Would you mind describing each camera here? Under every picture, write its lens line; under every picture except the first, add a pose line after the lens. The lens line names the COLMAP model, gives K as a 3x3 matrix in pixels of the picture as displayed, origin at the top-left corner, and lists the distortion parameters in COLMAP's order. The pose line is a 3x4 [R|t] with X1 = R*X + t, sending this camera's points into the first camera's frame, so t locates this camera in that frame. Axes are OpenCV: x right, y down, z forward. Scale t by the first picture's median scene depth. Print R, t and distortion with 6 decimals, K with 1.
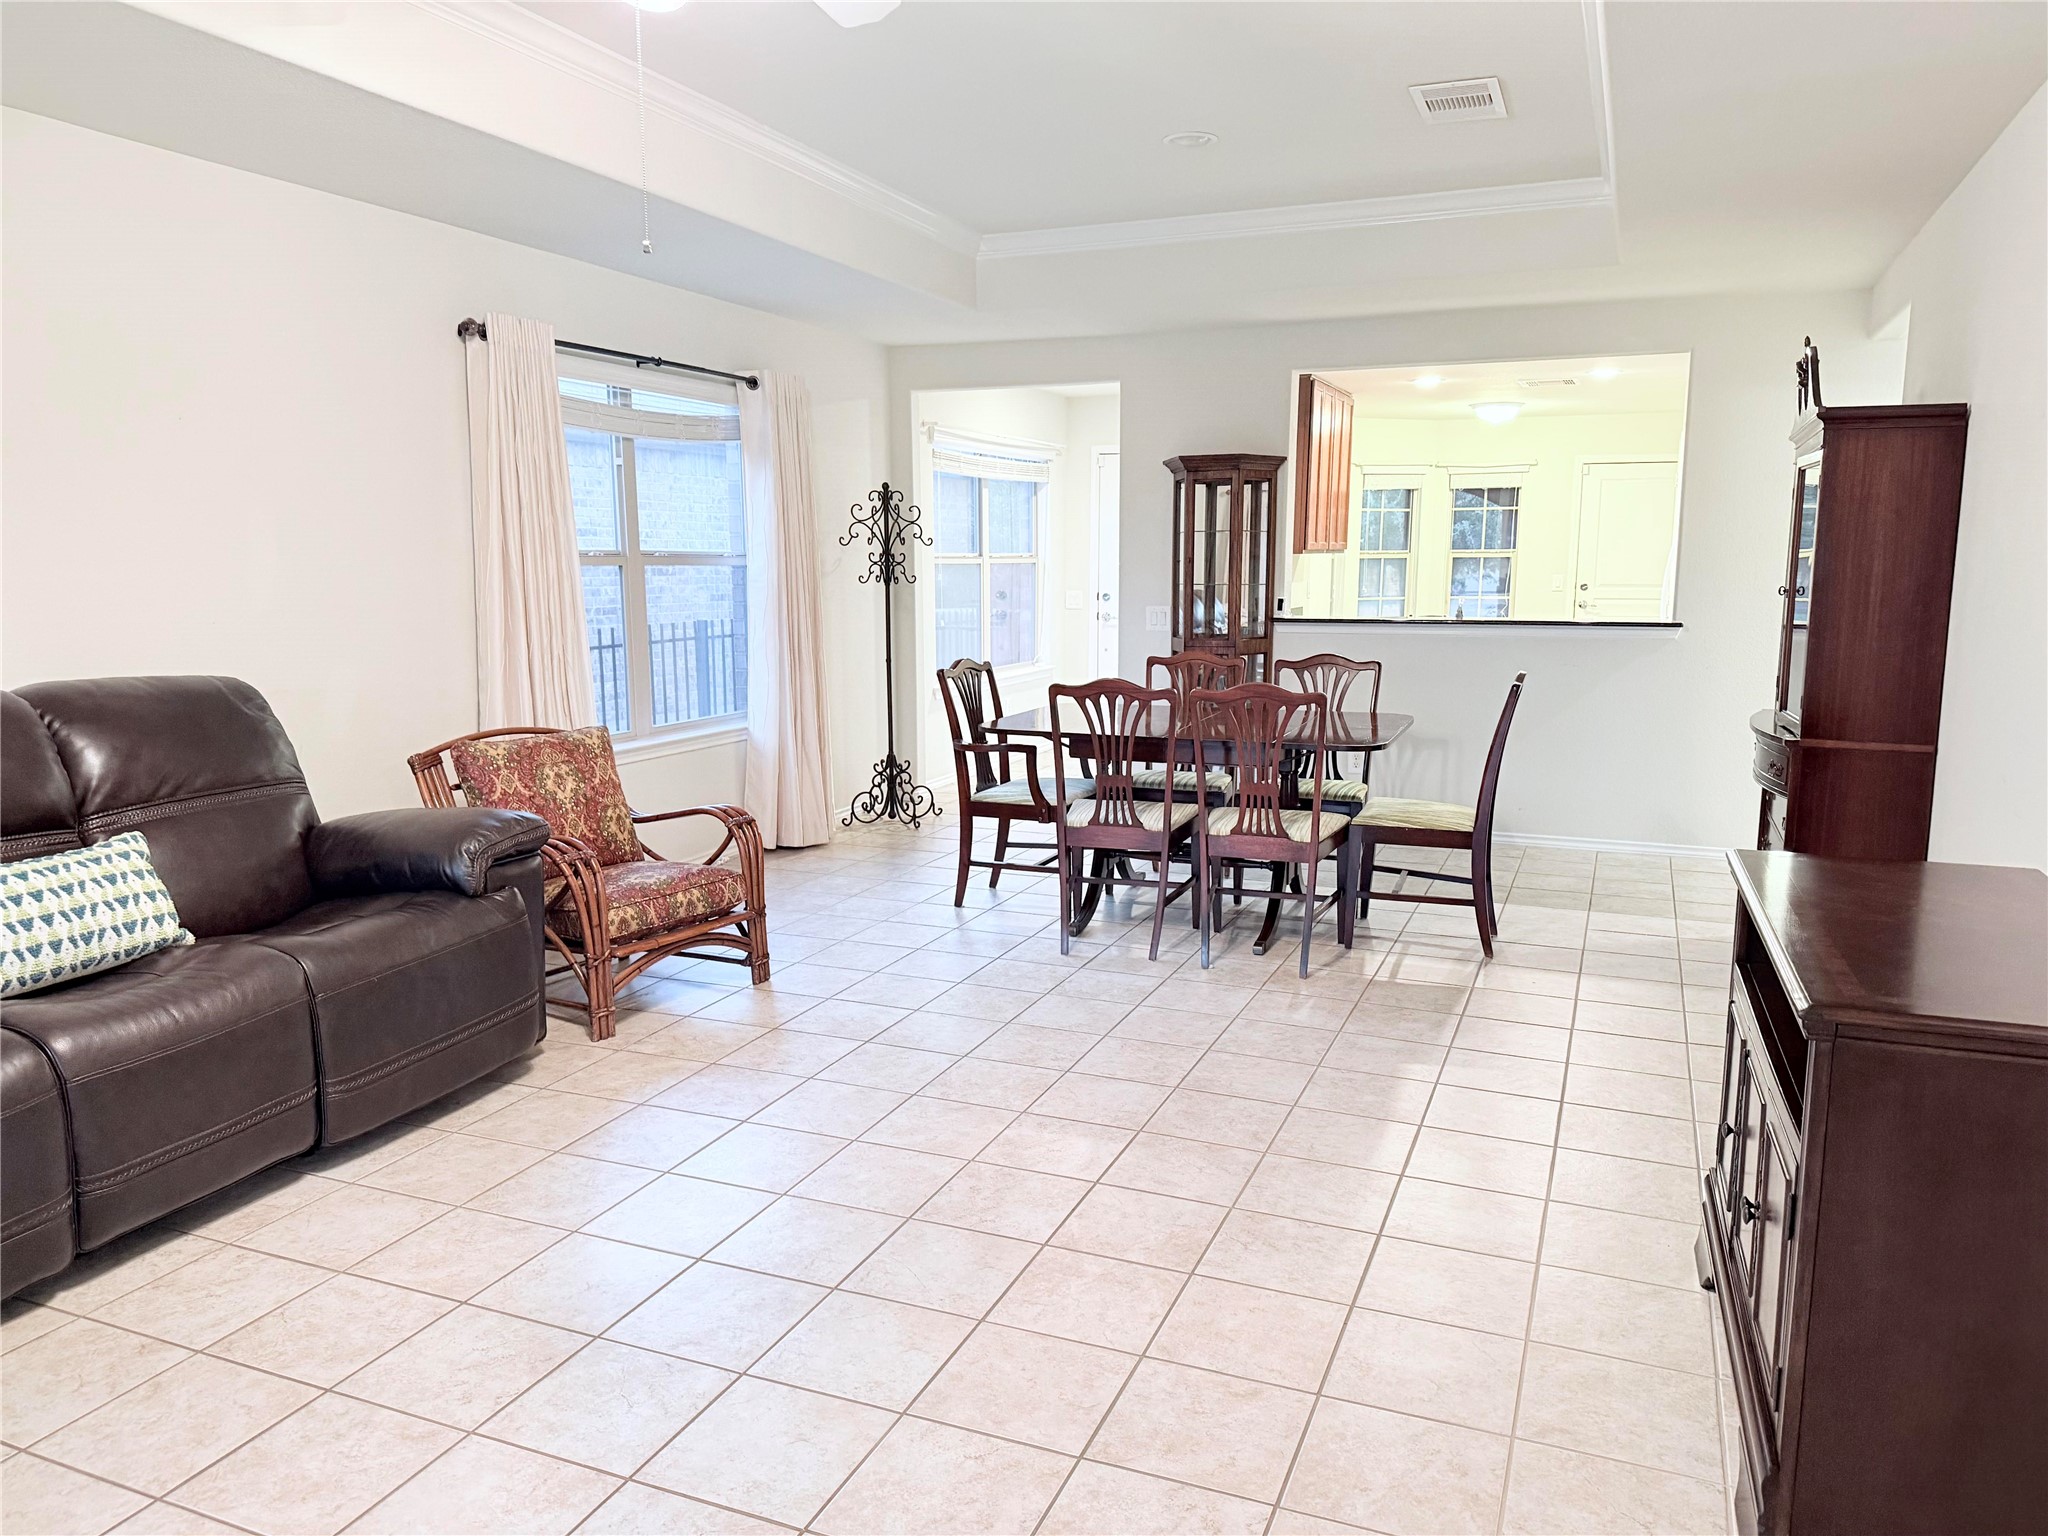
lens RADIAL K [[1448.4, 0, 1019.7], [0, 1448.4, 781.4], [0, 0, 1]] dist [0.057745, -0.063399]
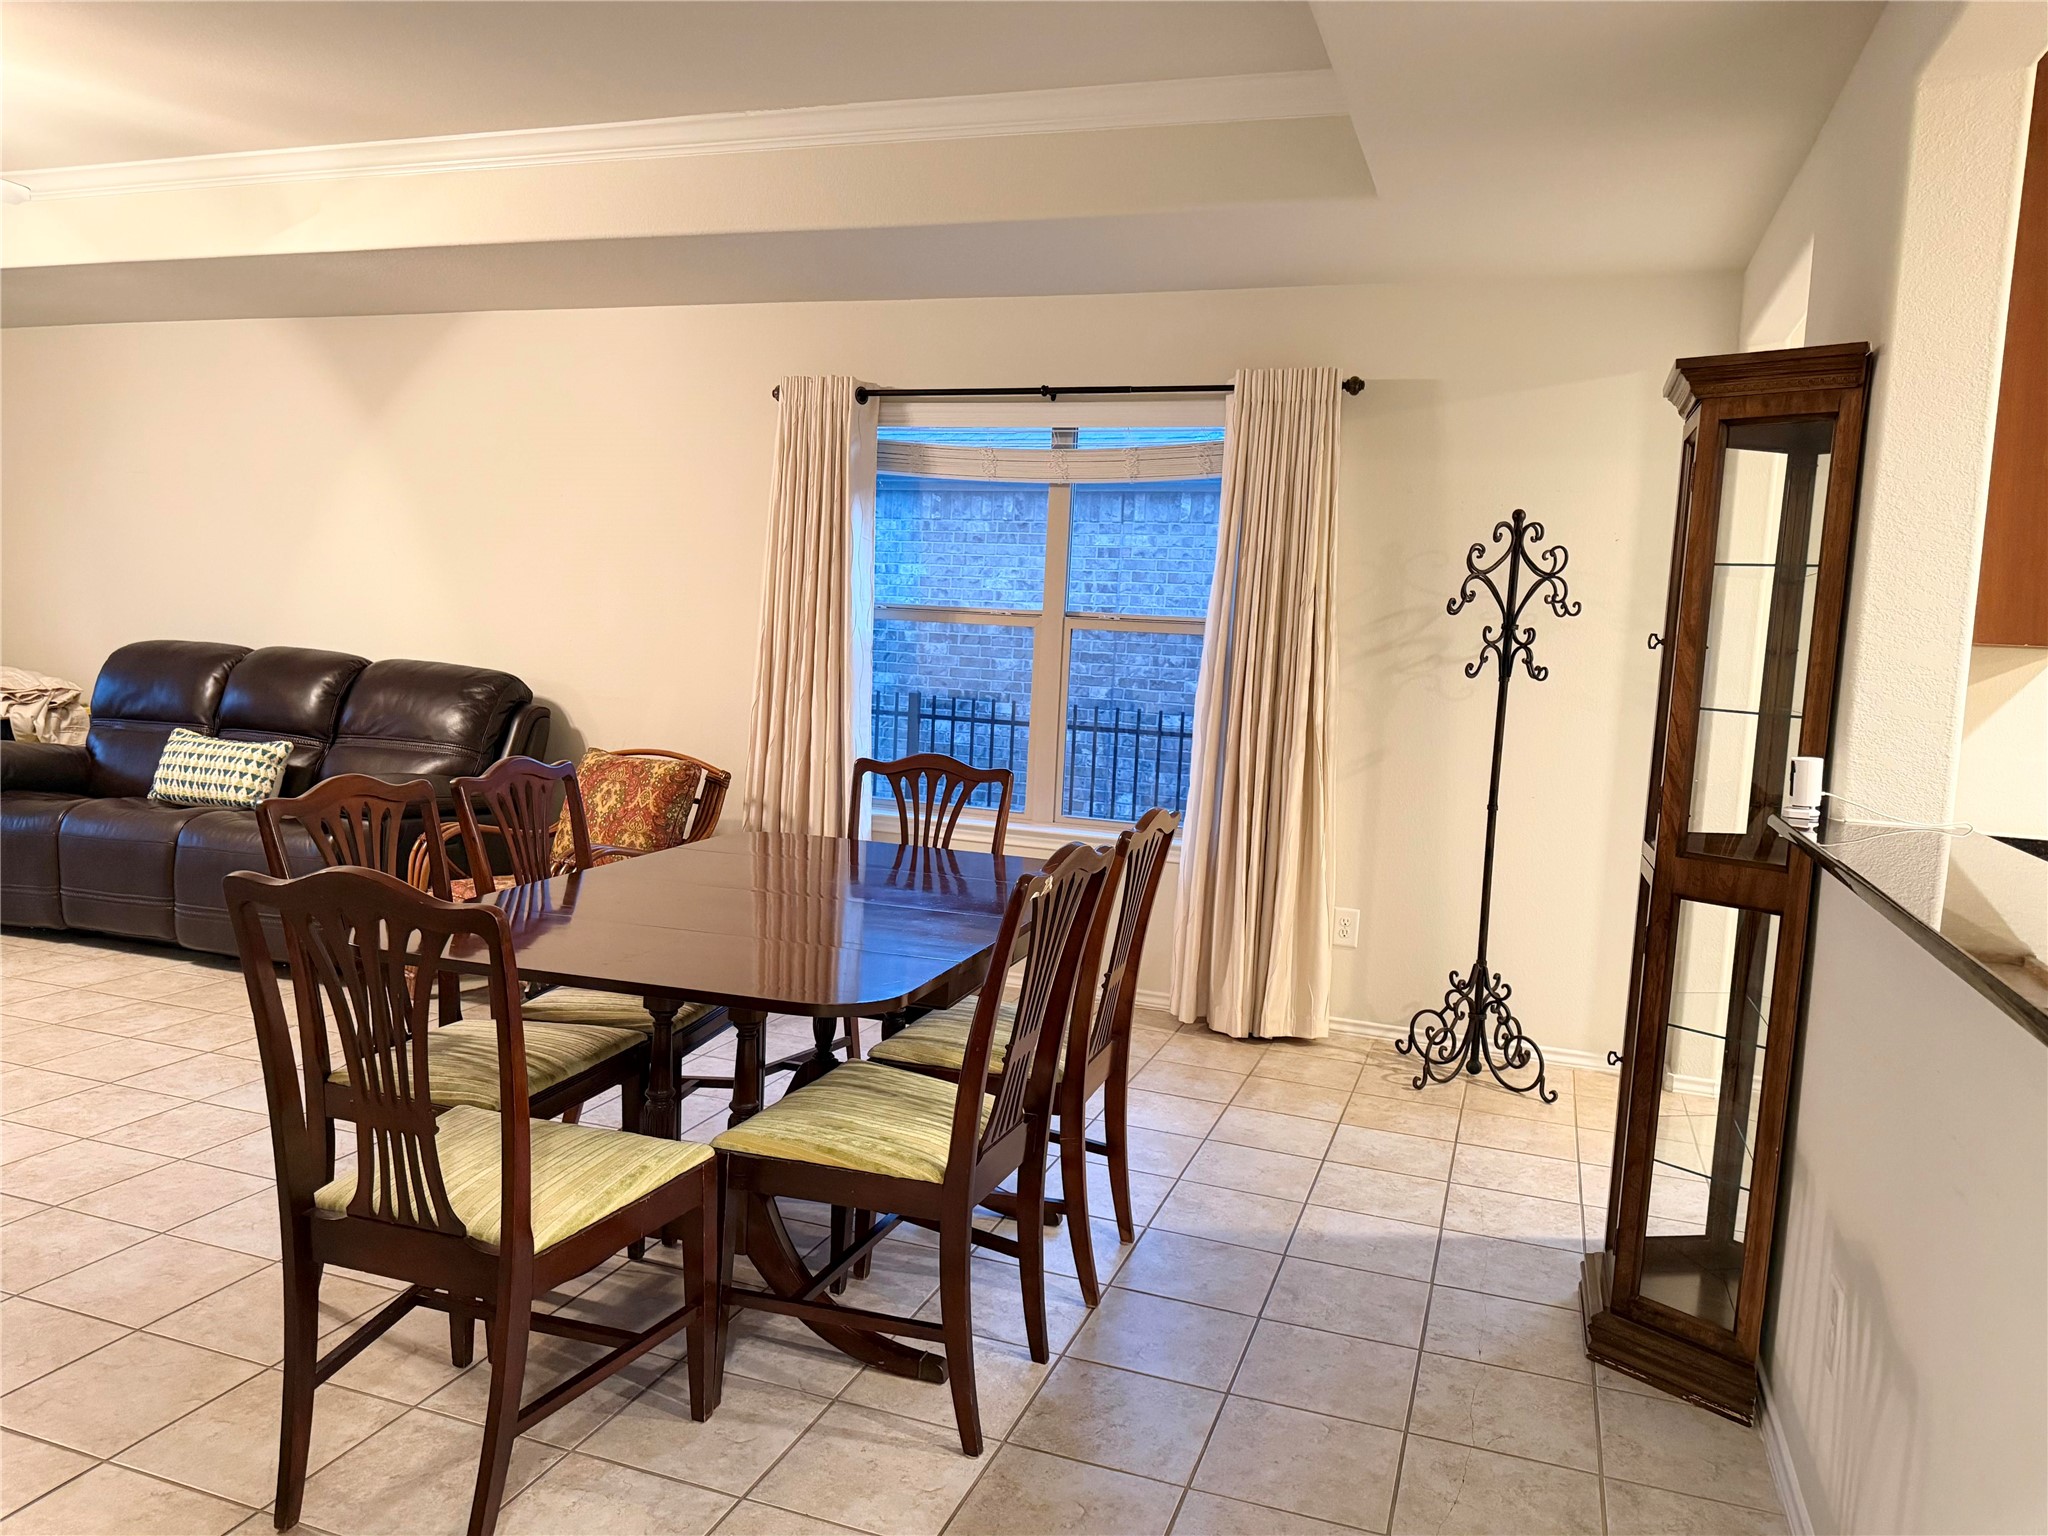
lens RADIAL K [[1448.4, 0, 1018.4], [0, 1448.4, 780.8], [0, 0, 1]] dist [0.057745, -0.063399]
pose [[0.039216, 0.113736, -0.992737, 0.497627], [-0.198949, 0.974499, 0.103788, -0.119367], [0.979225, 0.193434, 0.060843, 0.787643]]
